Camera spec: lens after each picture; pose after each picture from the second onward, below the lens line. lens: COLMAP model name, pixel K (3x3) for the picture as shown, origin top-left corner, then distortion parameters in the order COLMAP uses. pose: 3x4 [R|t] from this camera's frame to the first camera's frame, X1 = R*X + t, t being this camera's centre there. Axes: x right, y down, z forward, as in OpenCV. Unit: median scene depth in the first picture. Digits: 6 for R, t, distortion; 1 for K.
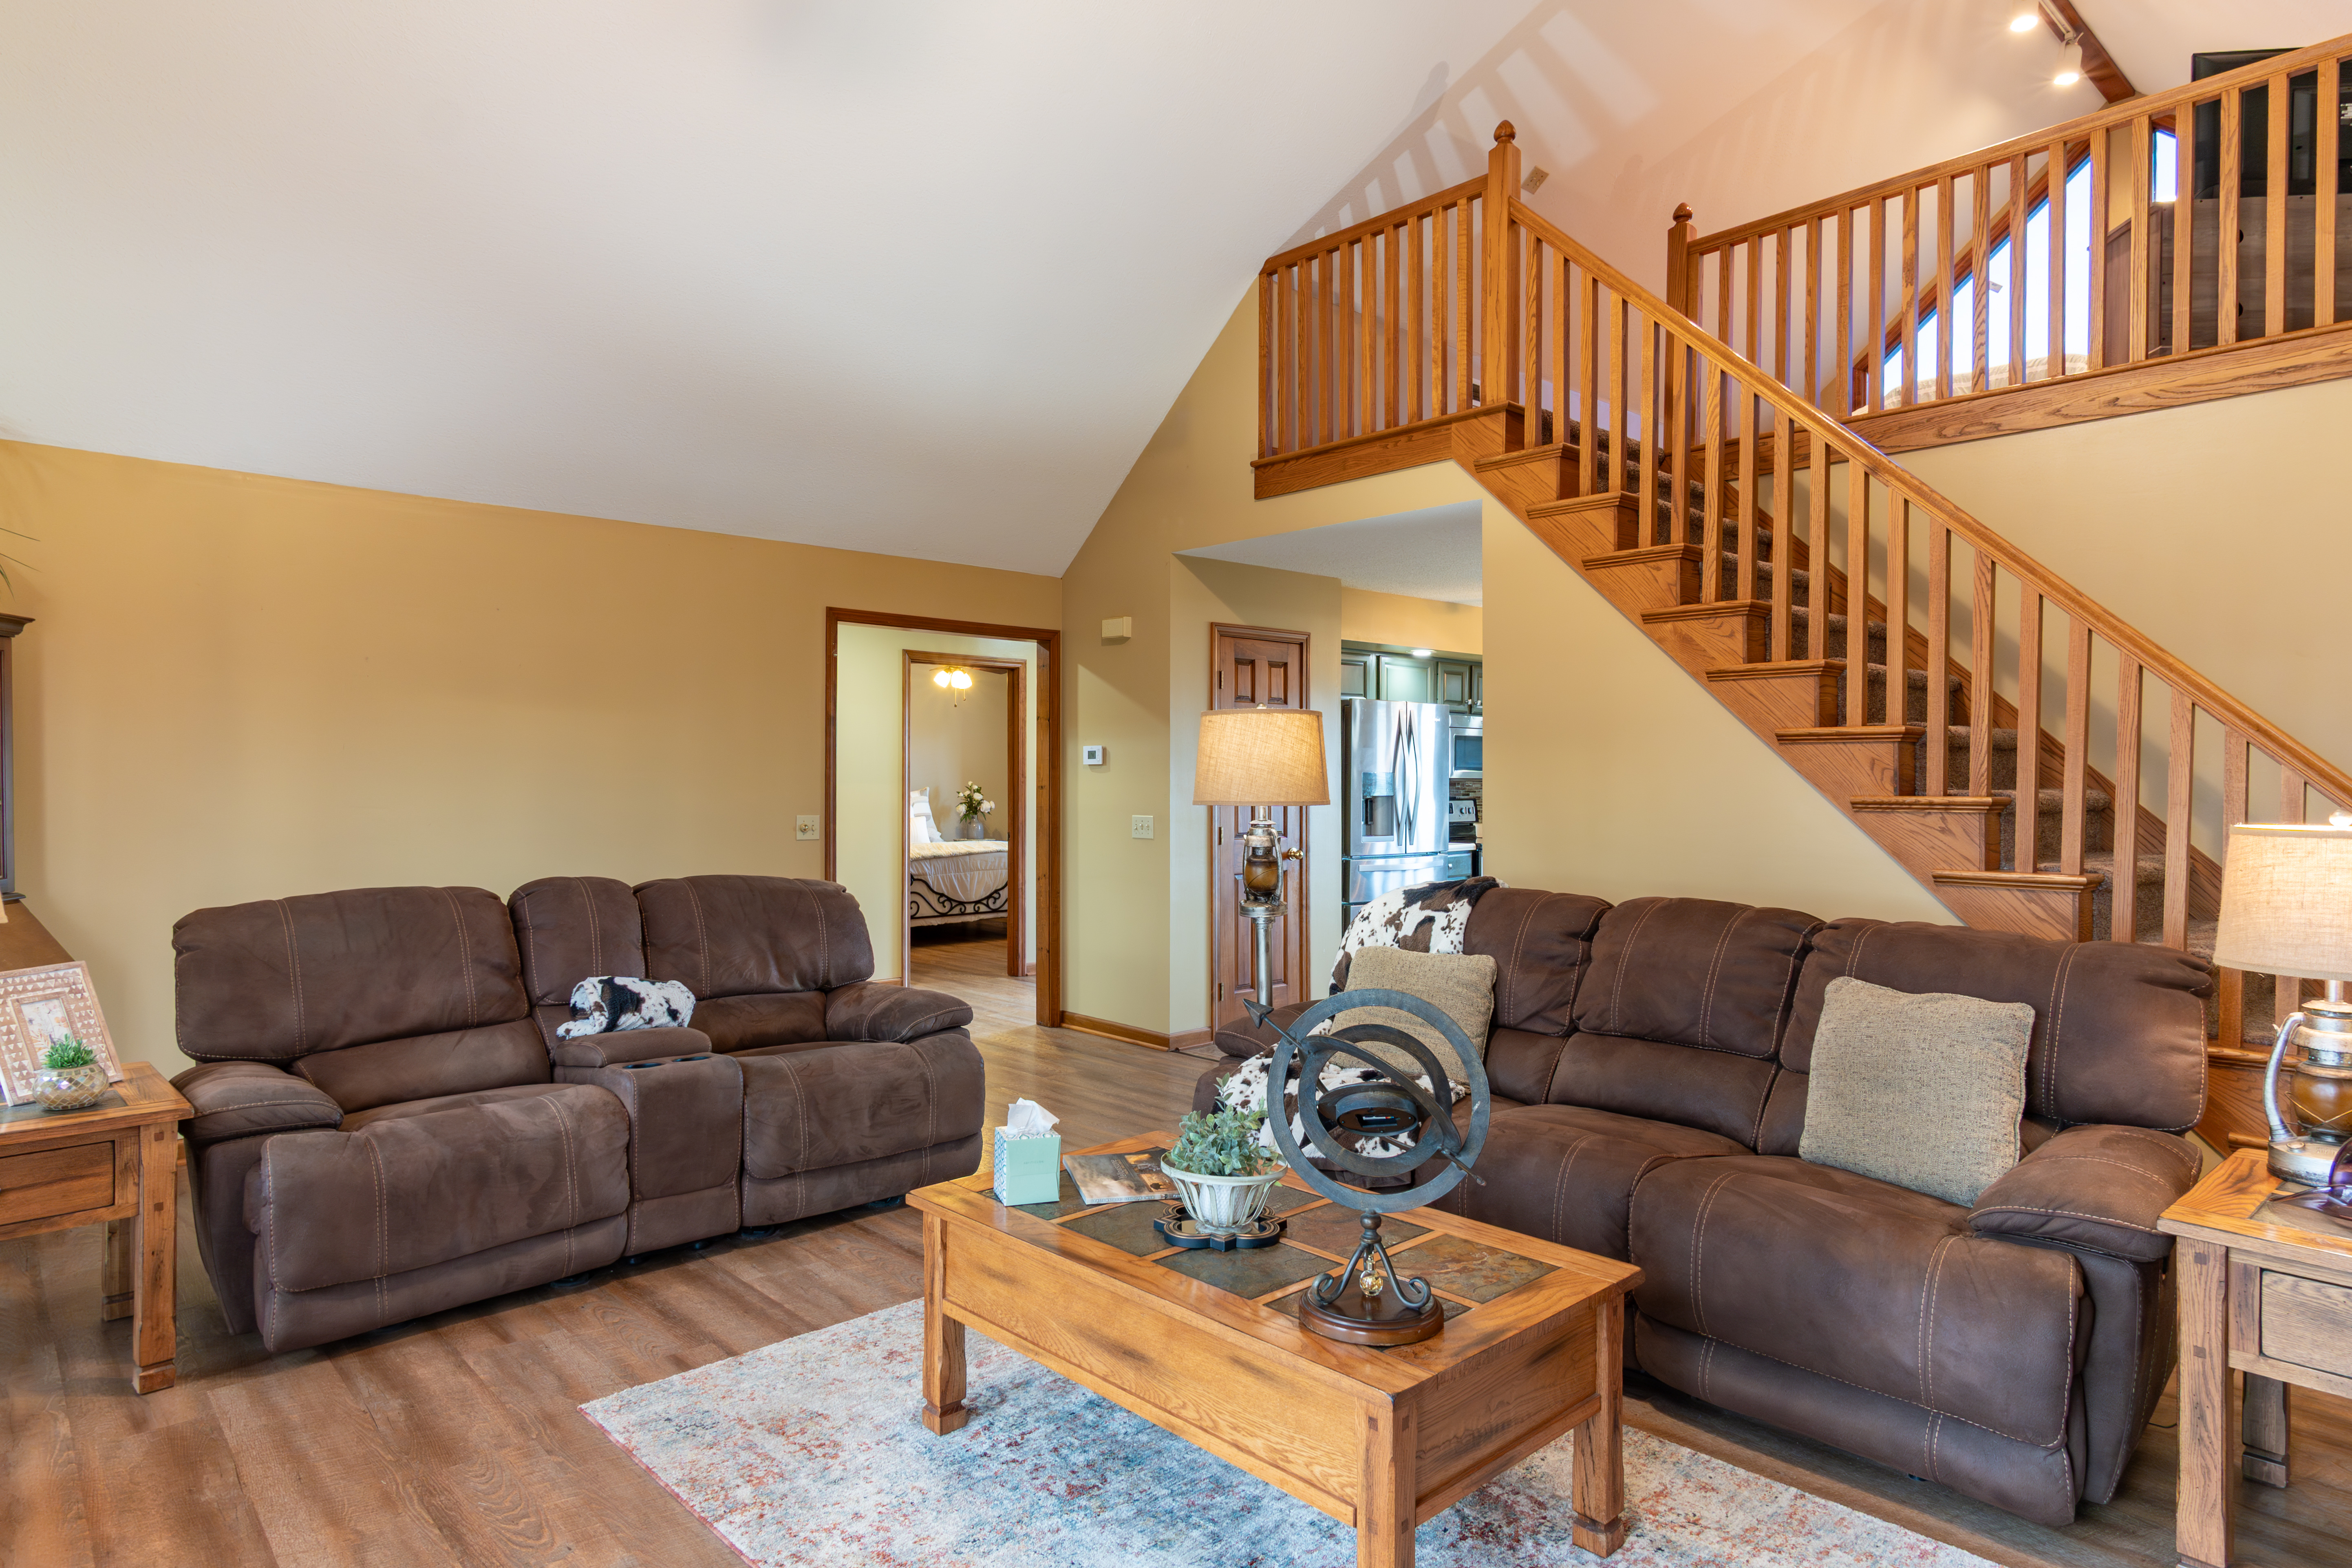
lens RADIAL K [[1354.5, 0, 1178.2], [0, 1354.5, 777.2], [0, 0, 1]] dist [0.003420, -0.000333]
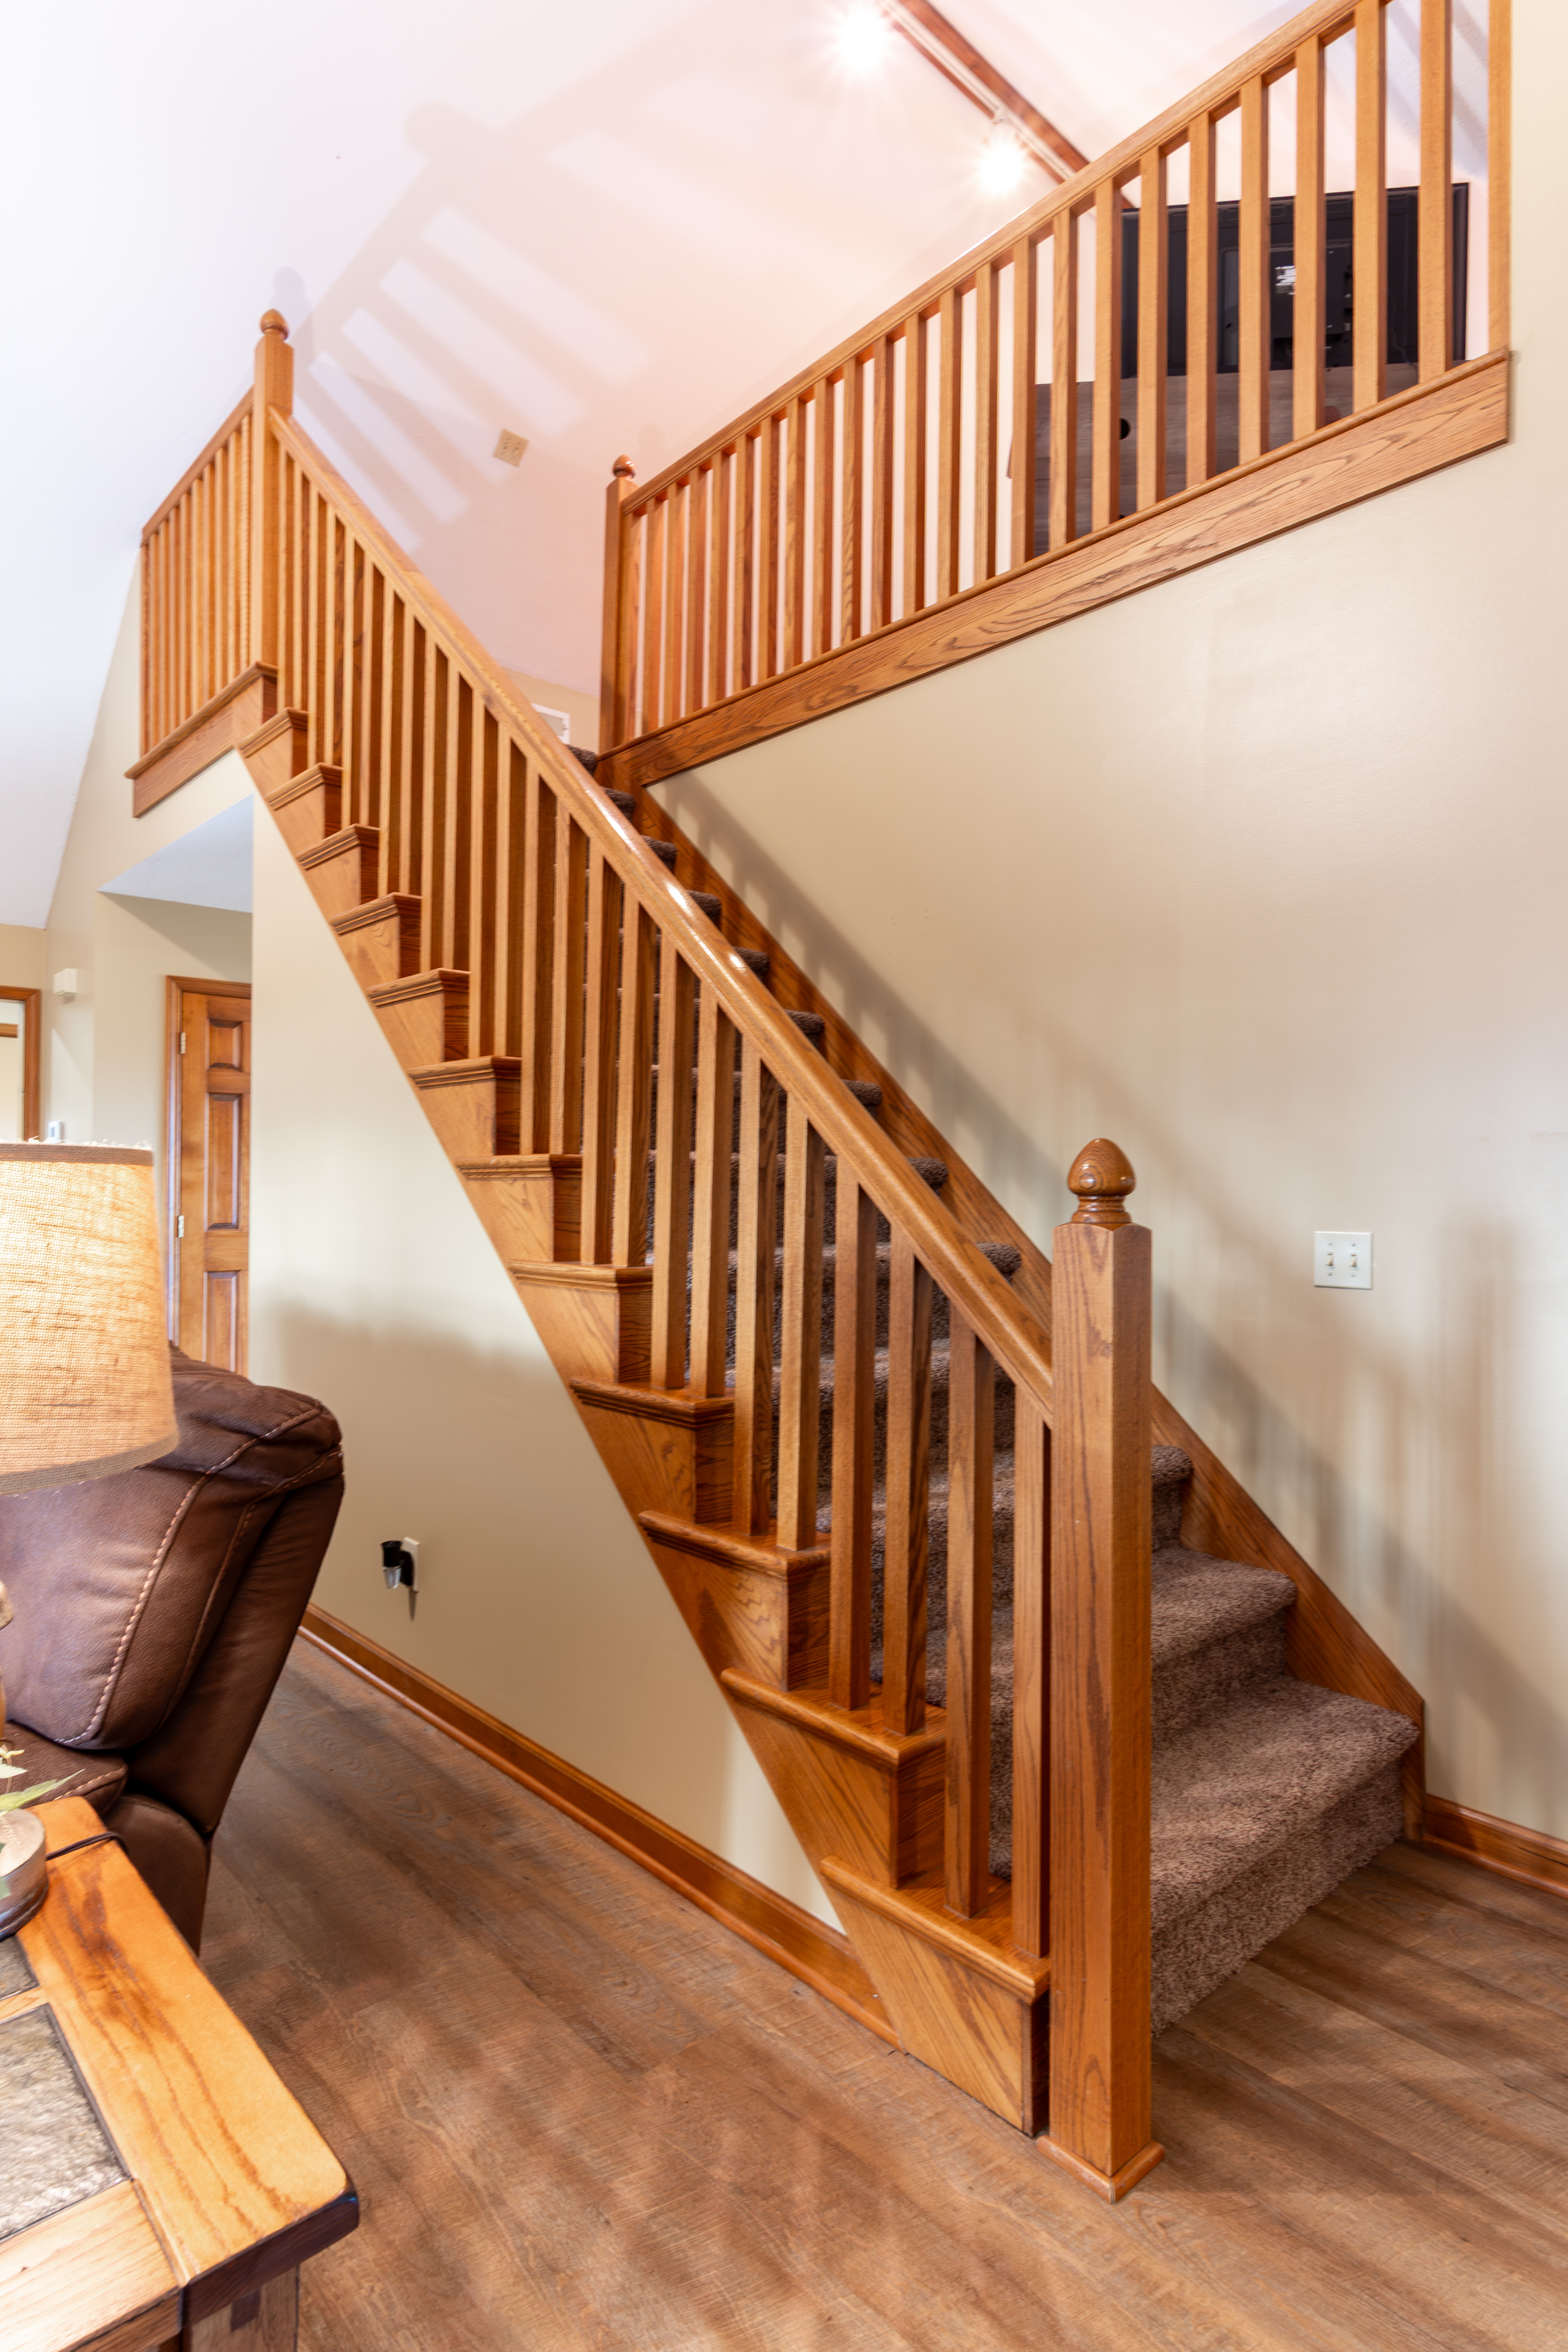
lens RADIAL K [[1253.7, 0, 772.2], [0, 1253.7, 1185.8], [0, 0, 1]] dist [0.003899, 0.003442]
pose [[0.999944, 0.007480, -0.007504, 0.552487], [-0.007513, 0.999962, -0.004479, 0.025385], [0.007470, 0.004535, 0.999962, 0.283932]]
